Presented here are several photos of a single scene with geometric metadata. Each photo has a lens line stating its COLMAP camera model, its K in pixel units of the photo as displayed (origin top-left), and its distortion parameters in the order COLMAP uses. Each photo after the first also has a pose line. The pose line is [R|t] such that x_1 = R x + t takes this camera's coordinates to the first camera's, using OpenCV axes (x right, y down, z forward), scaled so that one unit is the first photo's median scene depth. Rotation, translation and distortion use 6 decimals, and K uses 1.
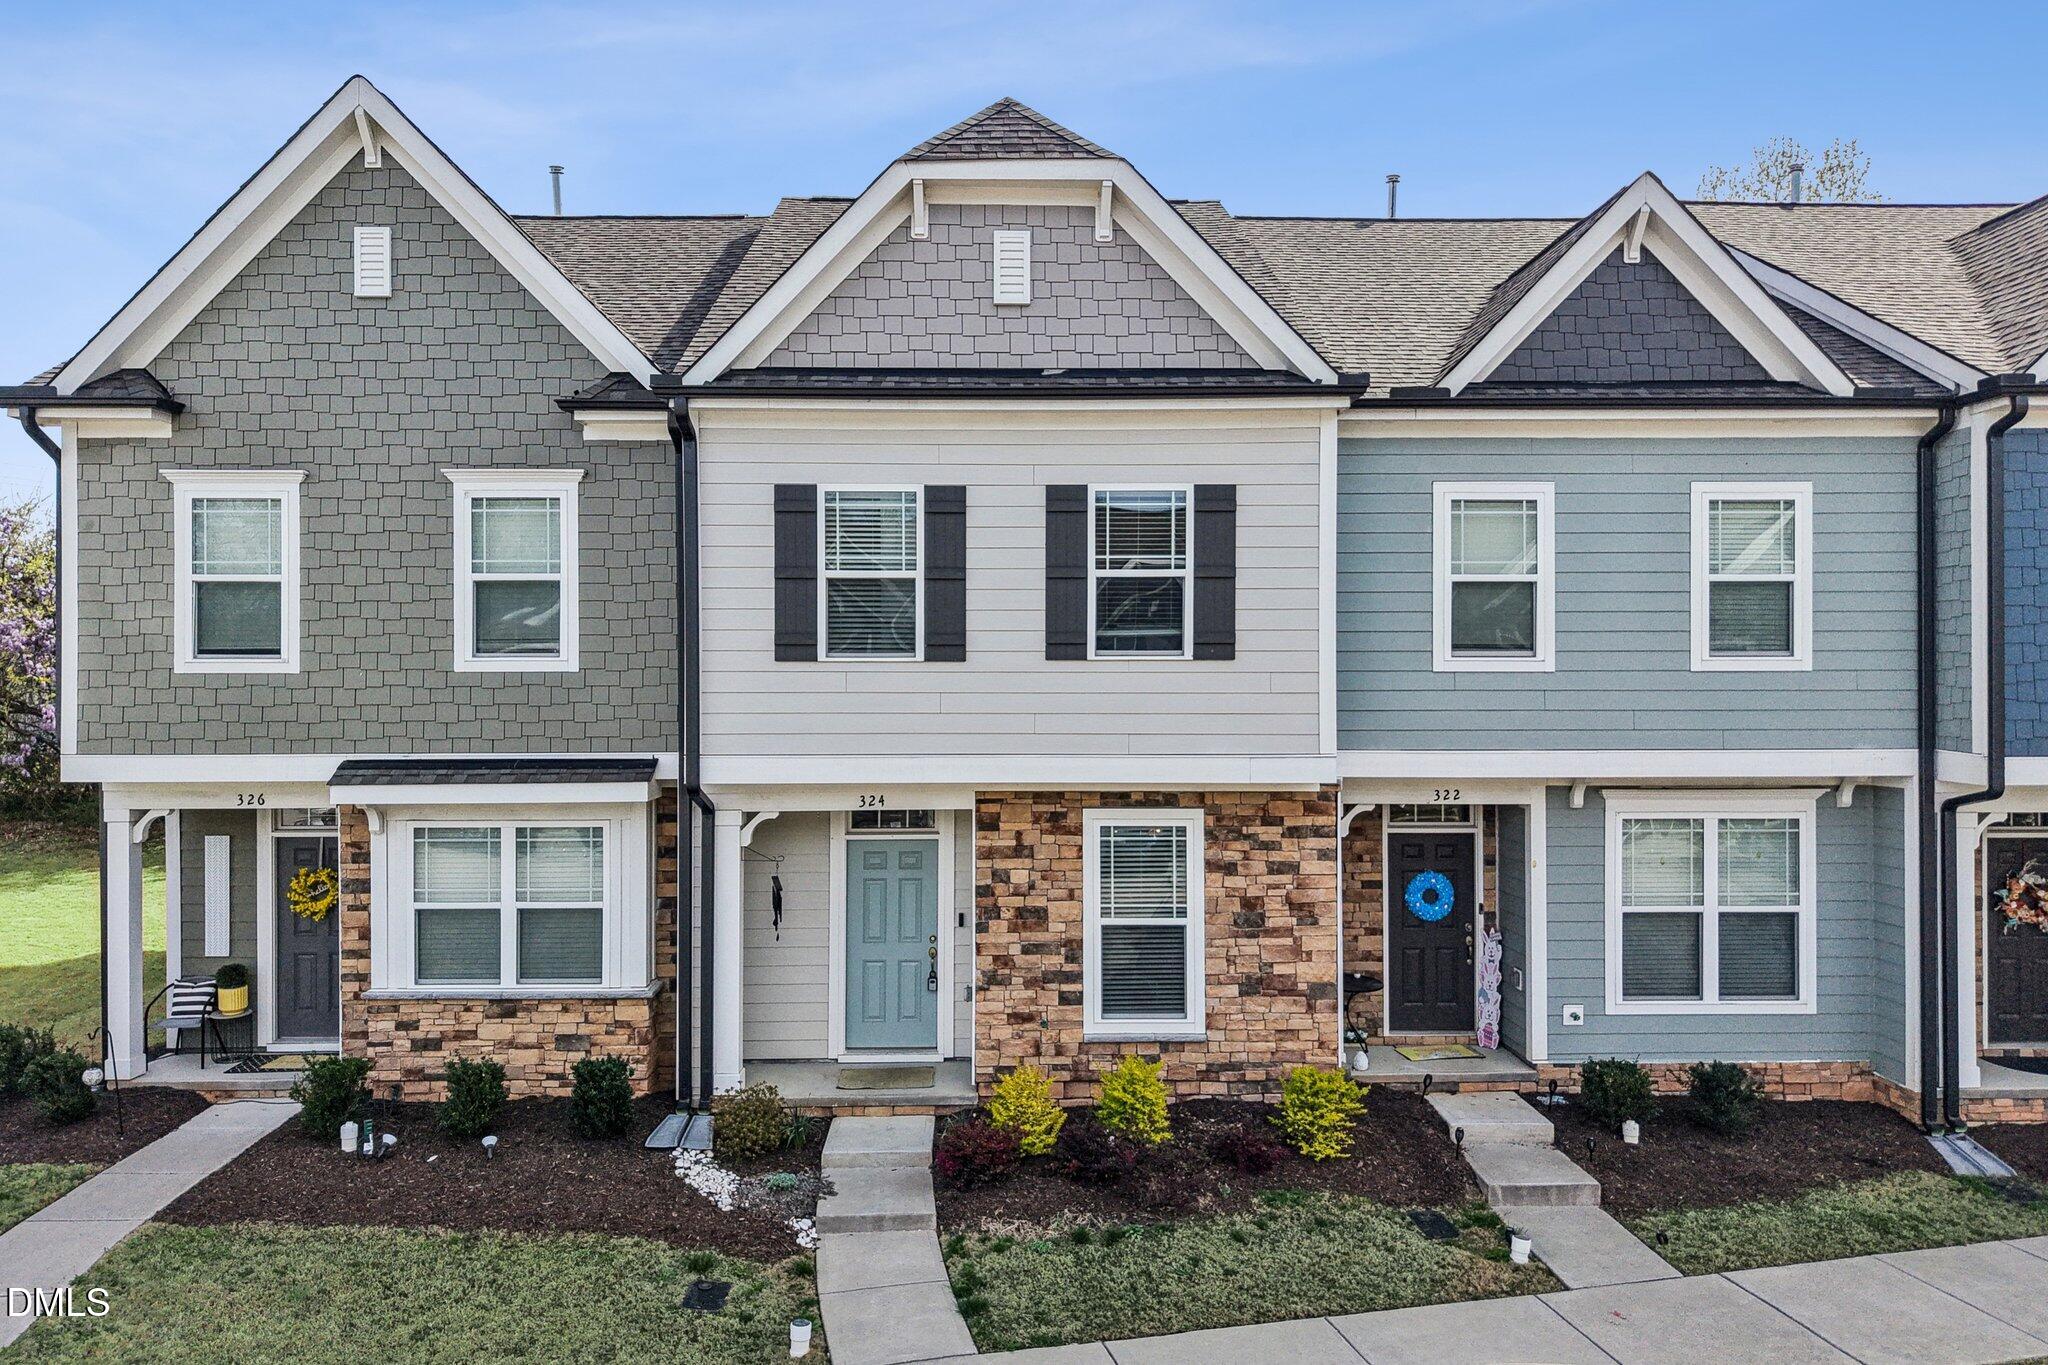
lens RADIAL K [[1396.0, 0, 1014.1], [0, 1396.0, 691.0], [0, 0, 1]] dist [-0.007210, 0.000297]
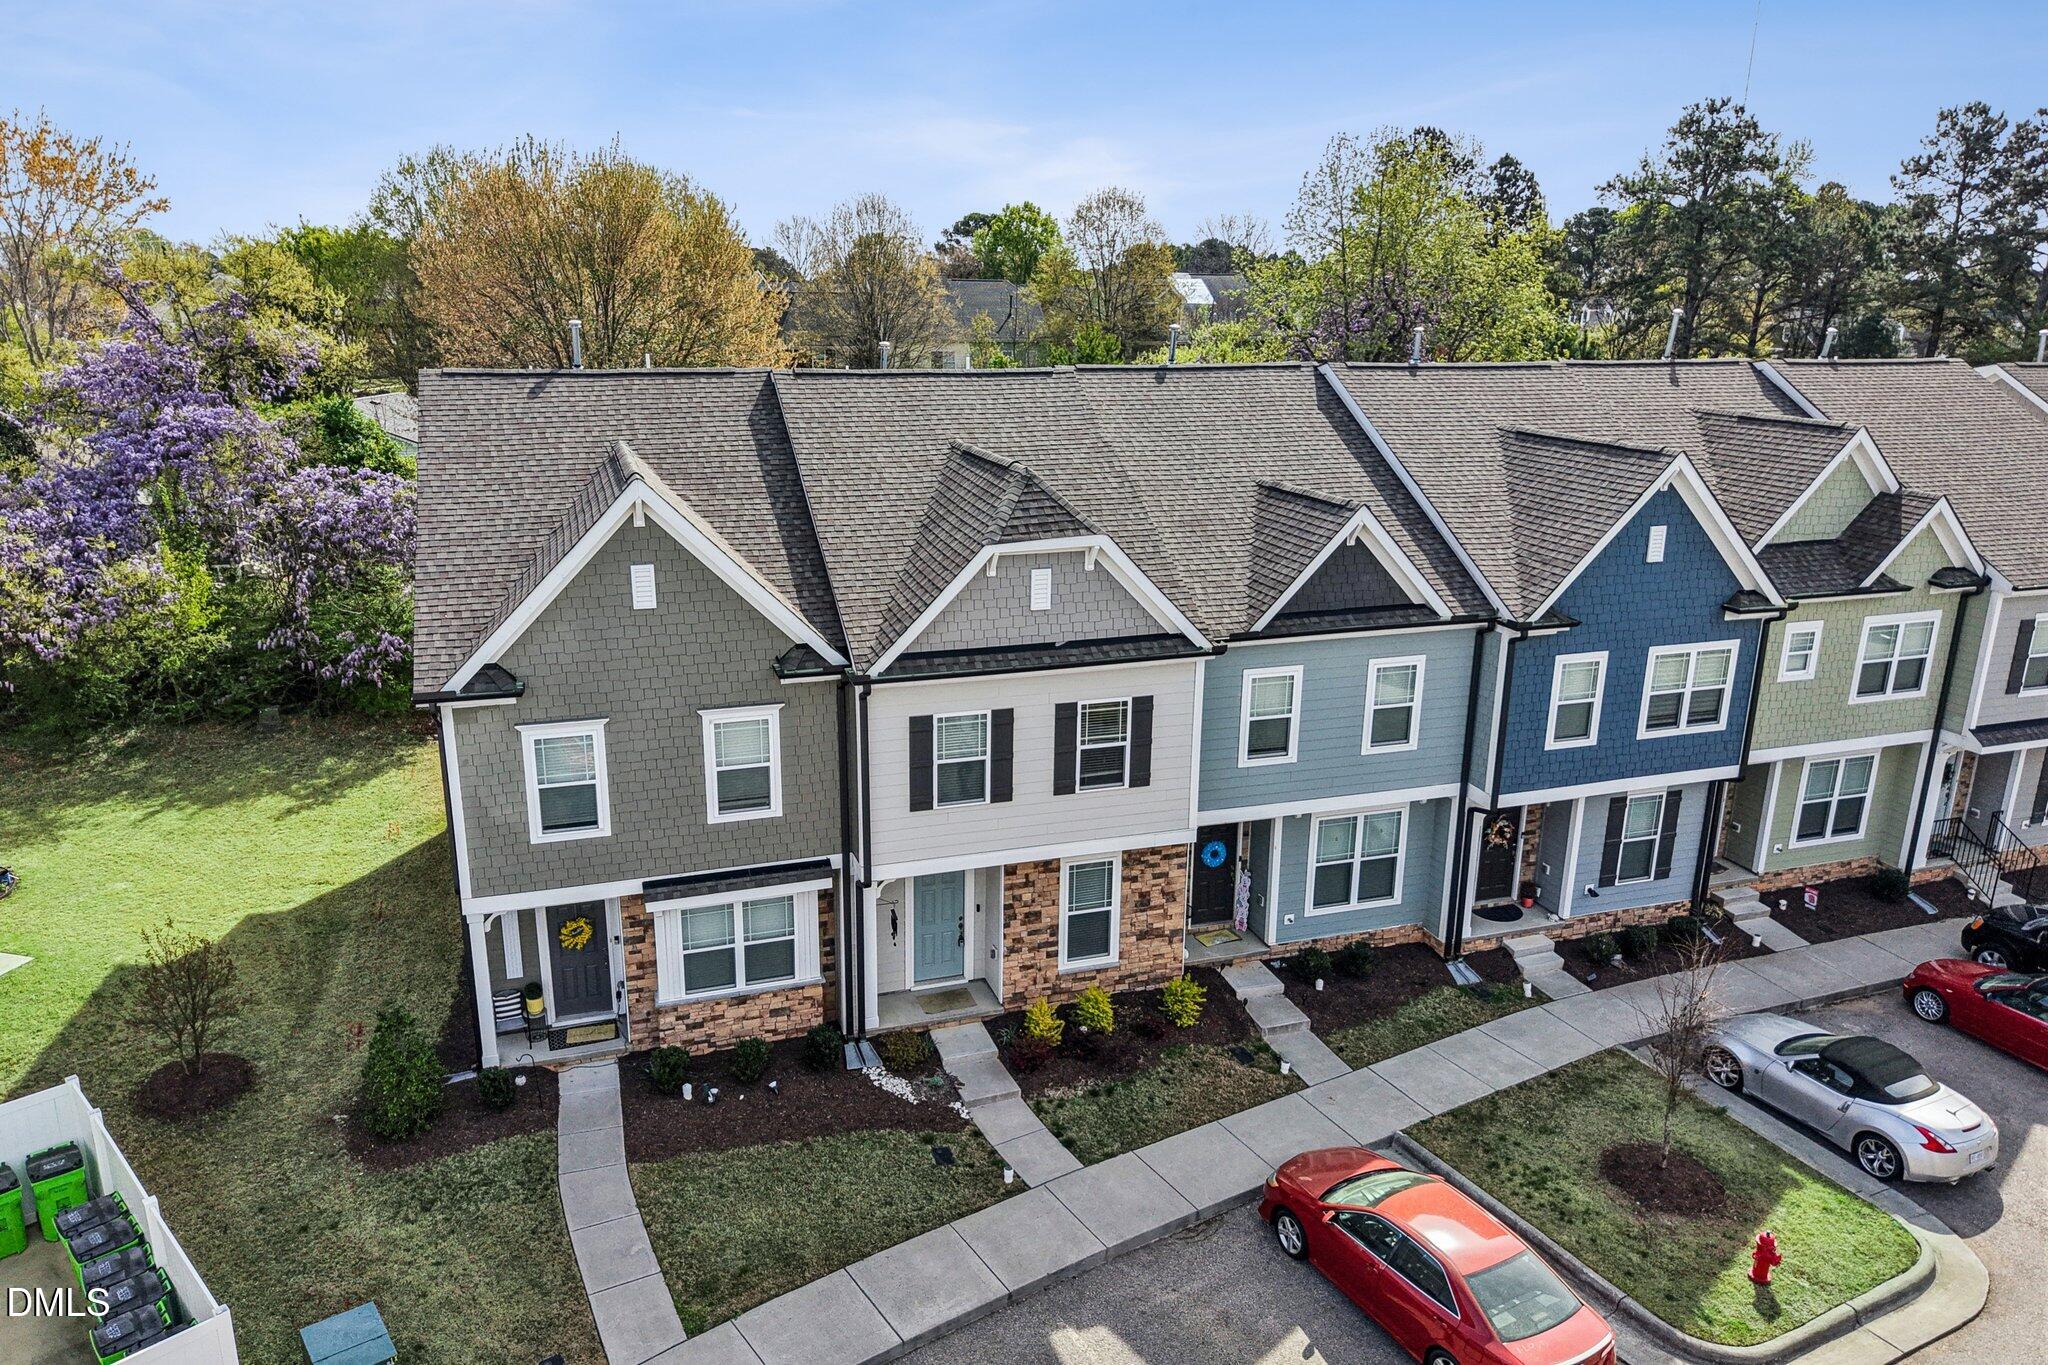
lens RADIAL K [[1387.2, 0, 1013.0], [0, 1387.2, 675.6], [0, 0, 1]] dist [0.021427, -0.035409]
pose [[0.954576, -0.068477, 0.289992, -0.522523], [-0.011837, 0.963752, 0.266538, -0.632501], [-0.297732, -0.257864, 0.919164, -0.588547]]
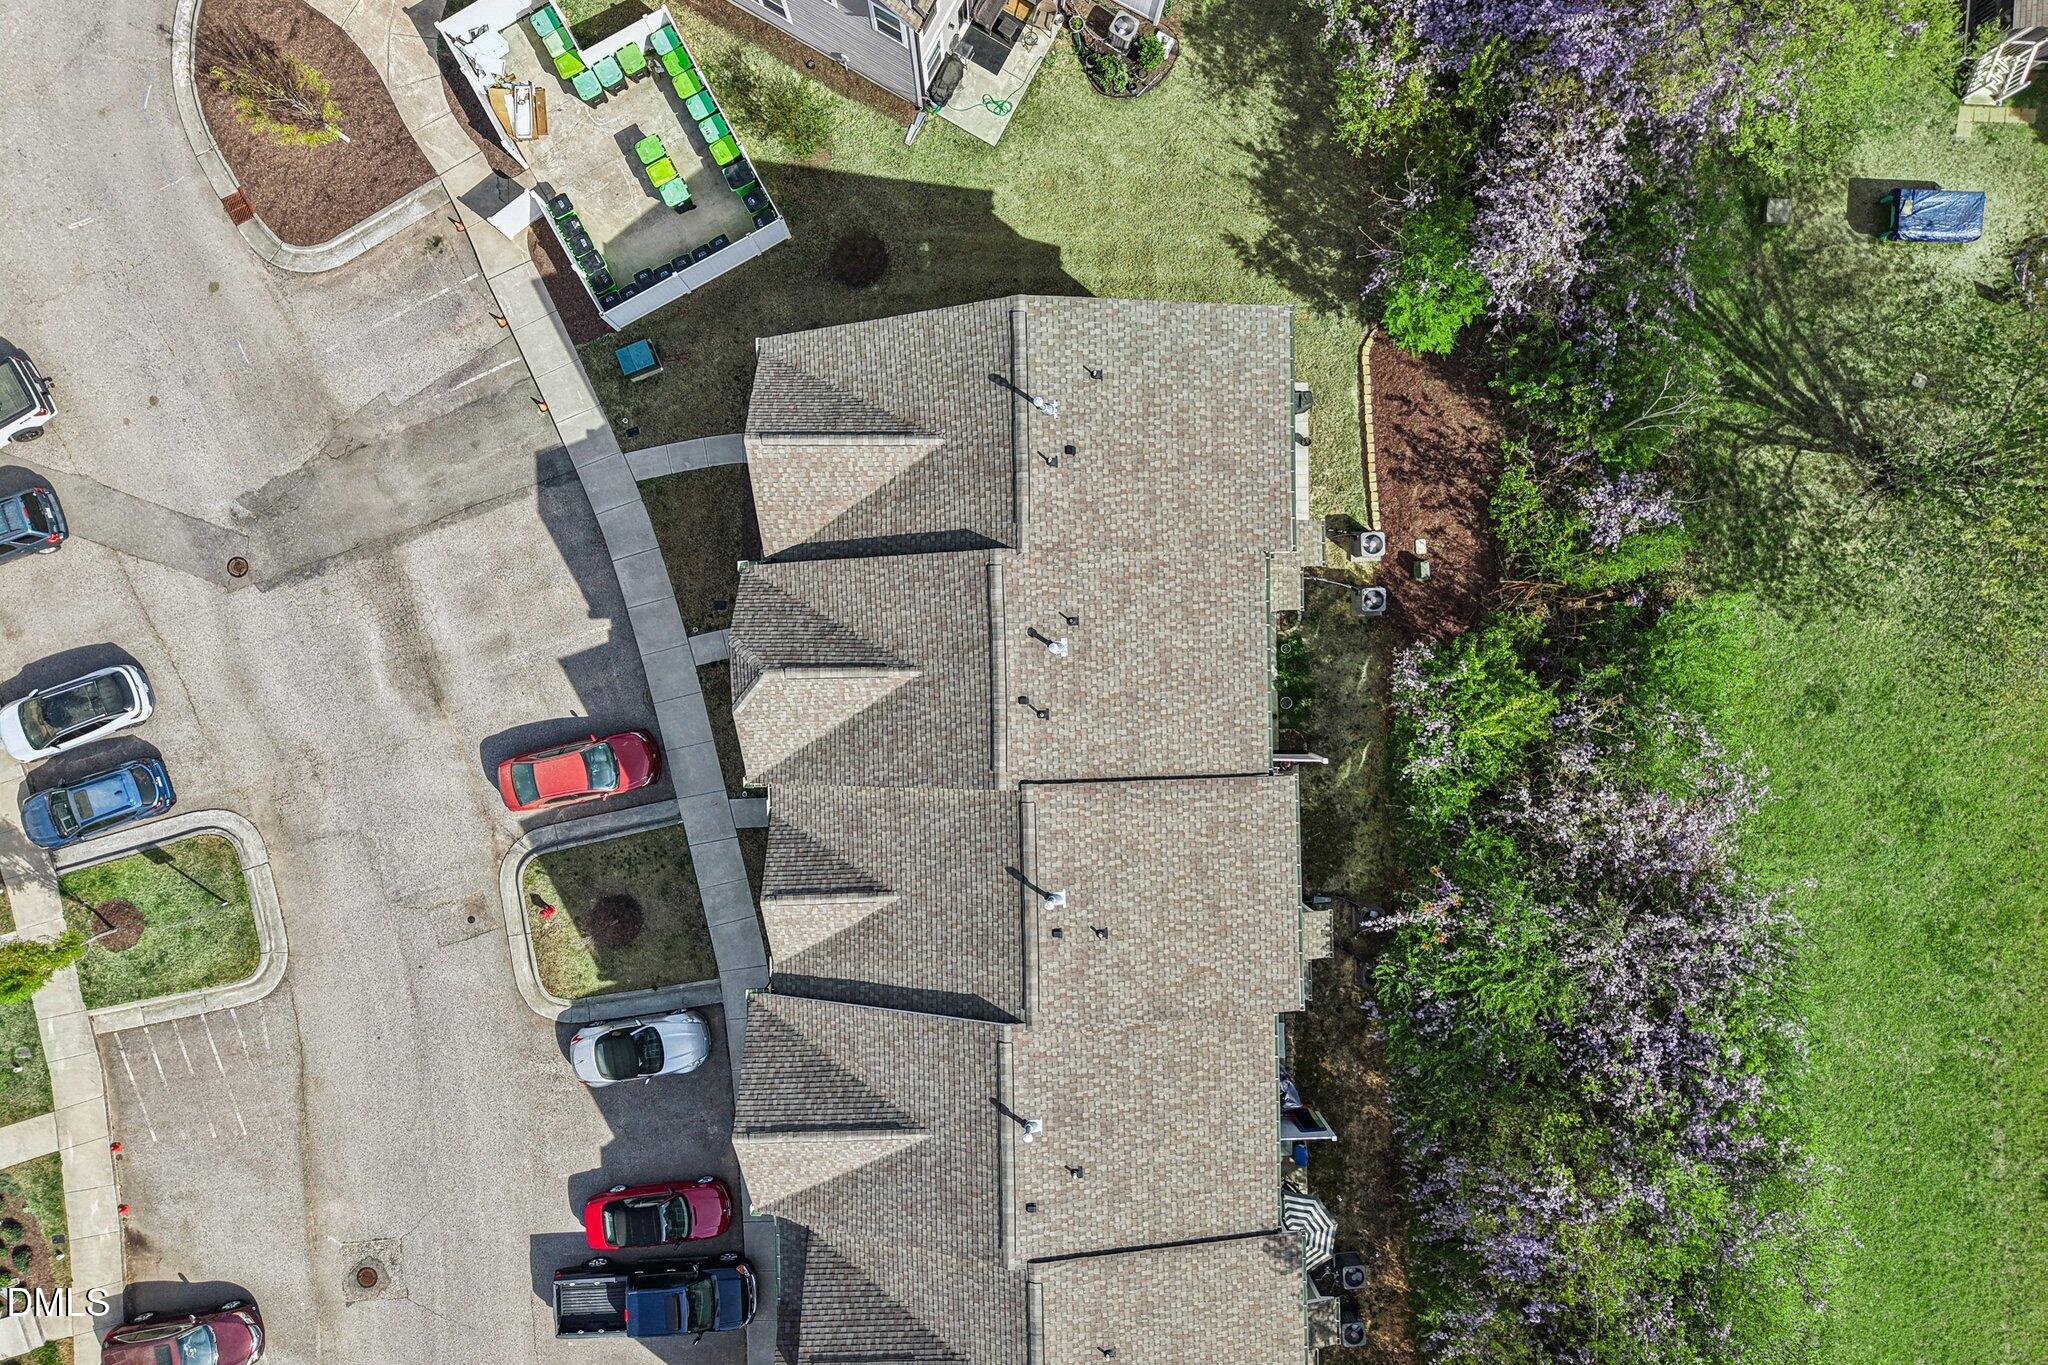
lens RADIAL K [[1404.5, 0, 1016.3], [0, 1404.5, 675.6], [0, 0, 1]] dist [0.020137, -0.030640]
pose [[0.003058, 0.999932, 0.011216, -0.030489], [-0.007889, -0.011192, 0.999906, -3.181212], [0.999964, -0.003146, 0.007854, 1.485336]]
